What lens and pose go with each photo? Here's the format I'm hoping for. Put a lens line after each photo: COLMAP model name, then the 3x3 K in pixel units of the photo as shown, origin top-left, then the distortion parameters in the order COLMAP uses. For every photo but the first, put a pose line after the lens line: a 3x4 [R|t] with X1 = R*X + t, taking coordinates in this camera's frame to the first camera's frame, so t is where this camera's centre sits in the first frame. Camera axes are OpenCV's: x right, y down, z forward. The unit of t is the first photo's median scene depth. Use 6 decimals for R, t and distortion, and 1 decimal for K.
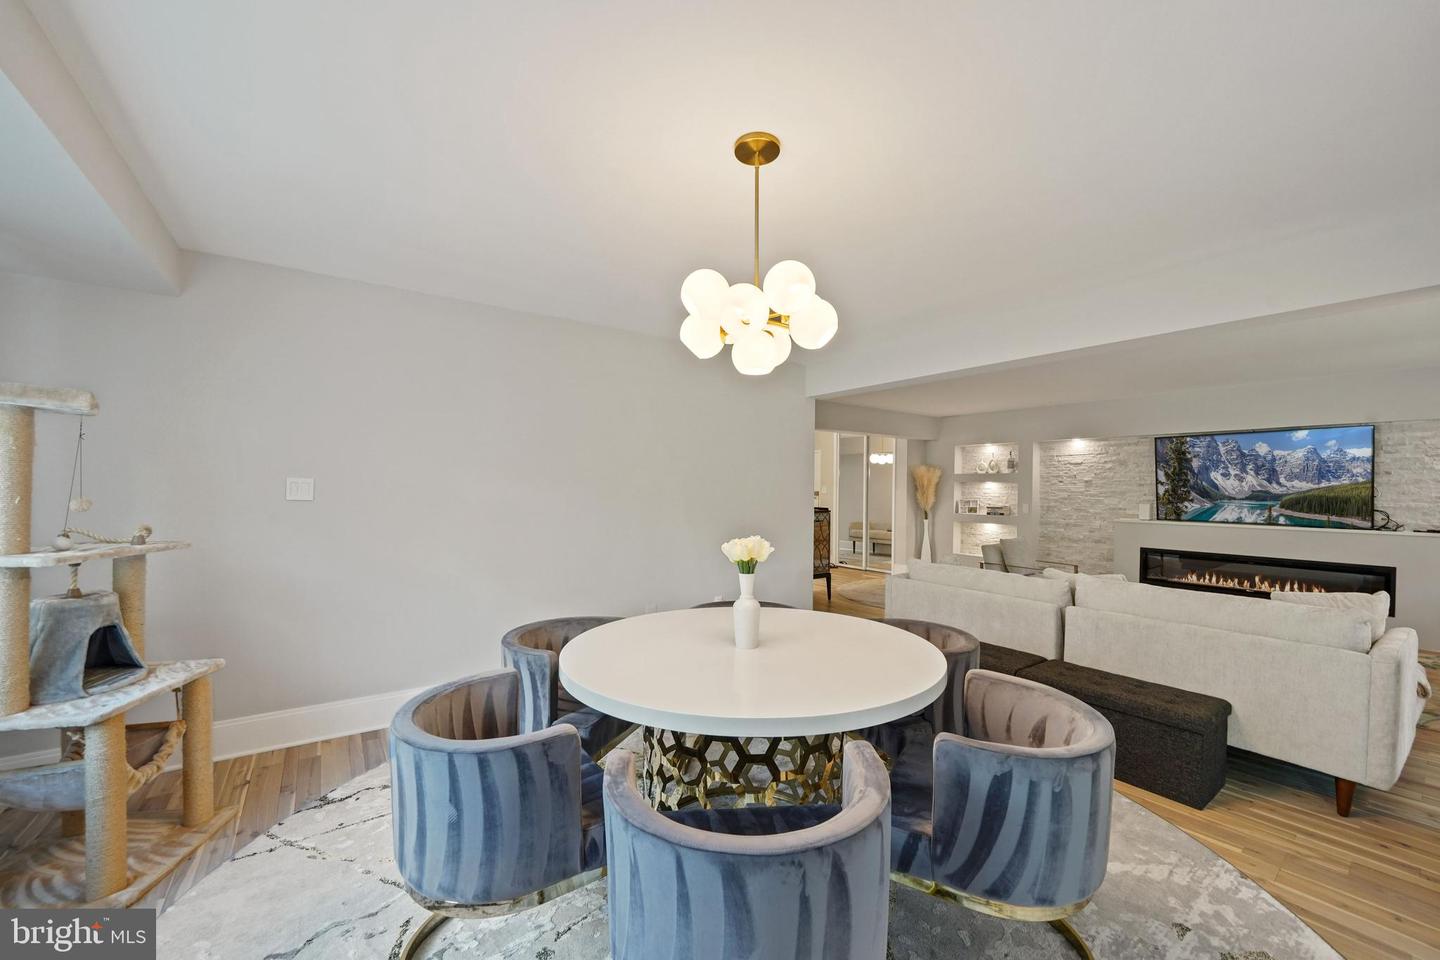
lens RADIAL K [[548.6, 0, 722.6], [0, 548.6, 499.2], [0, 0, 1]] dist [-0.017362, 0.000112]
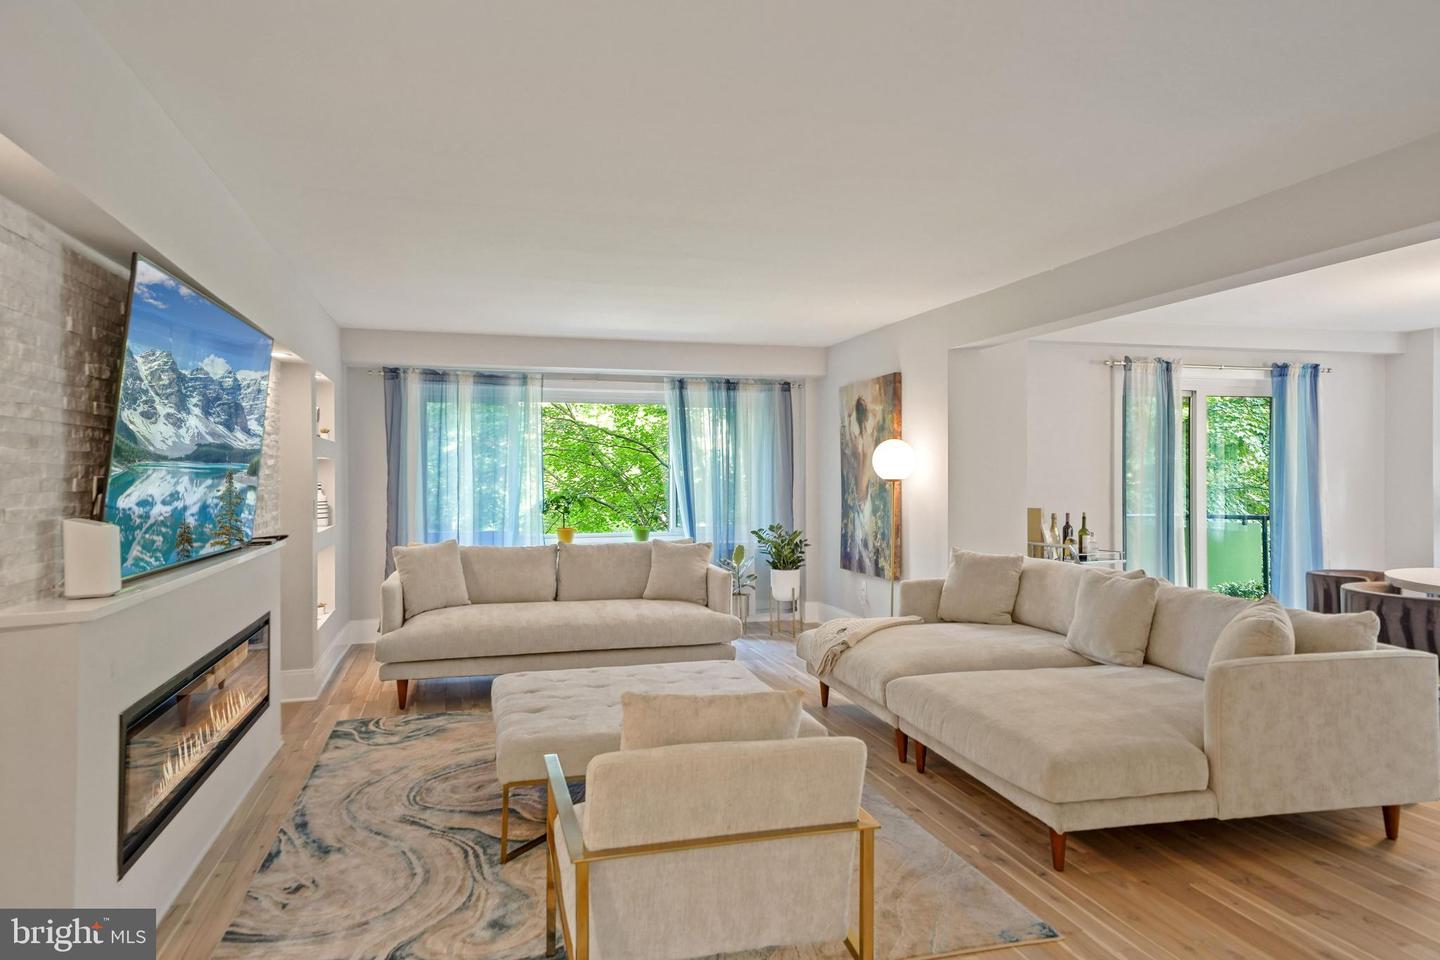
lens RADIAL K [[904.6, 0, 728.6], [0, 904.6, 476.9], [0, 0, 1]] dist [0.059919, 0.002811]
pose [[-0.941934, -0.008067, 0.335702, 0.384359], [-0.000072, 0.999716, 0.023821, -0.021047], [-0.335799, 0.022414, -0.941667, 1.251220]]
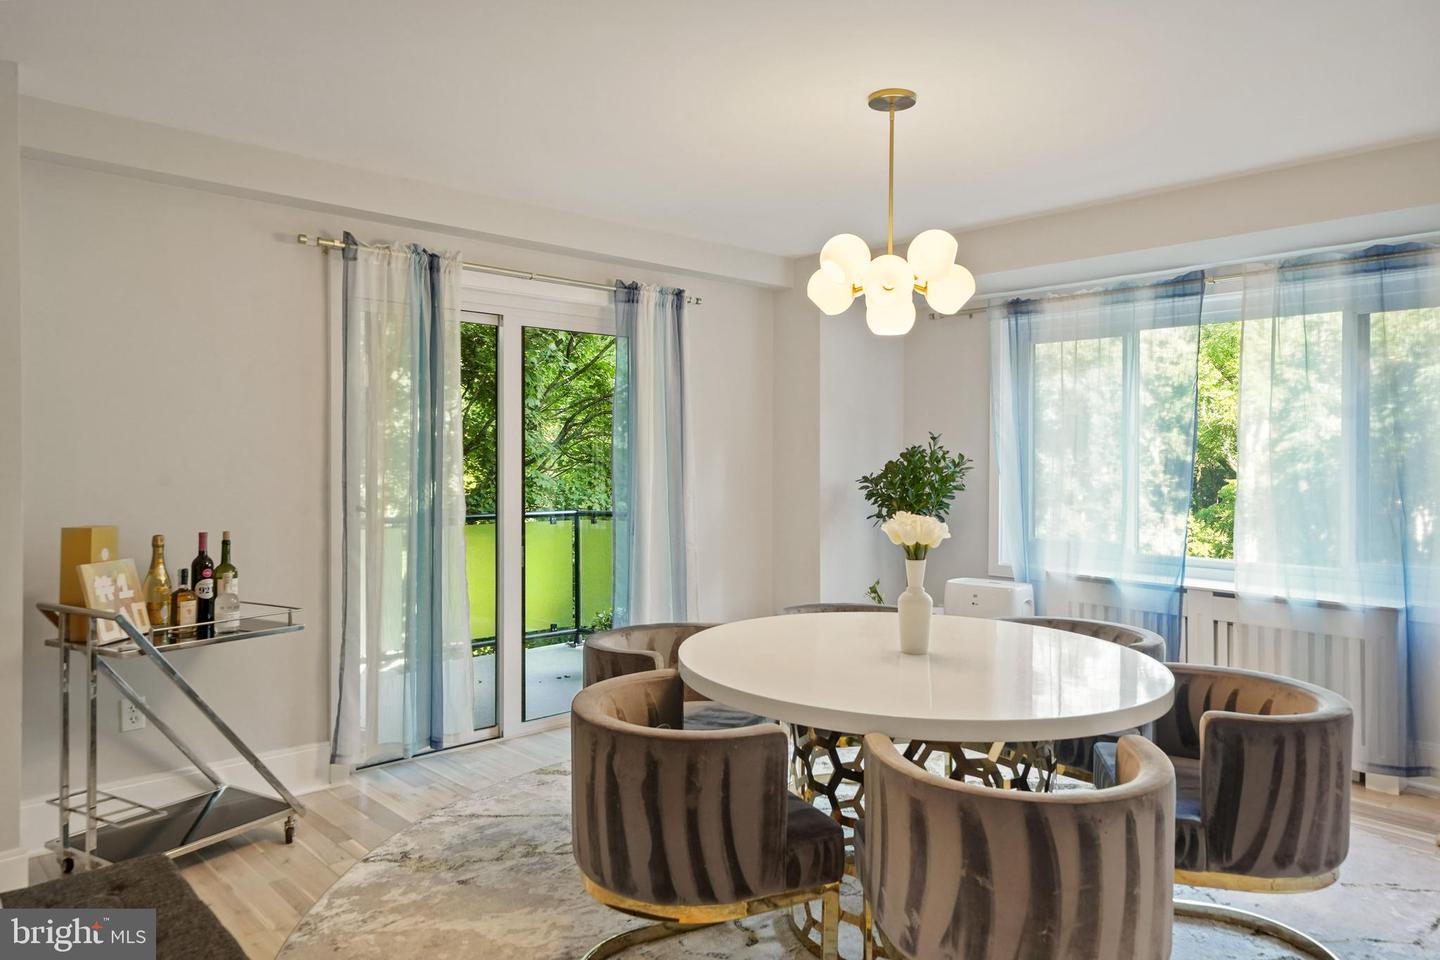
lens RADIAL K [[969.6, 0, 722.4], [0, 969.6, 455.3], [0, 0, 1]] dist [0.023793, 0.000326]
pose [[-0.992151, -0.011821, -0.124485, 0.153925], [-0.013974, 0.999767, 0.016434, -0.011602], [0.124262, 0.018044, -0.992085, 0.727488]]
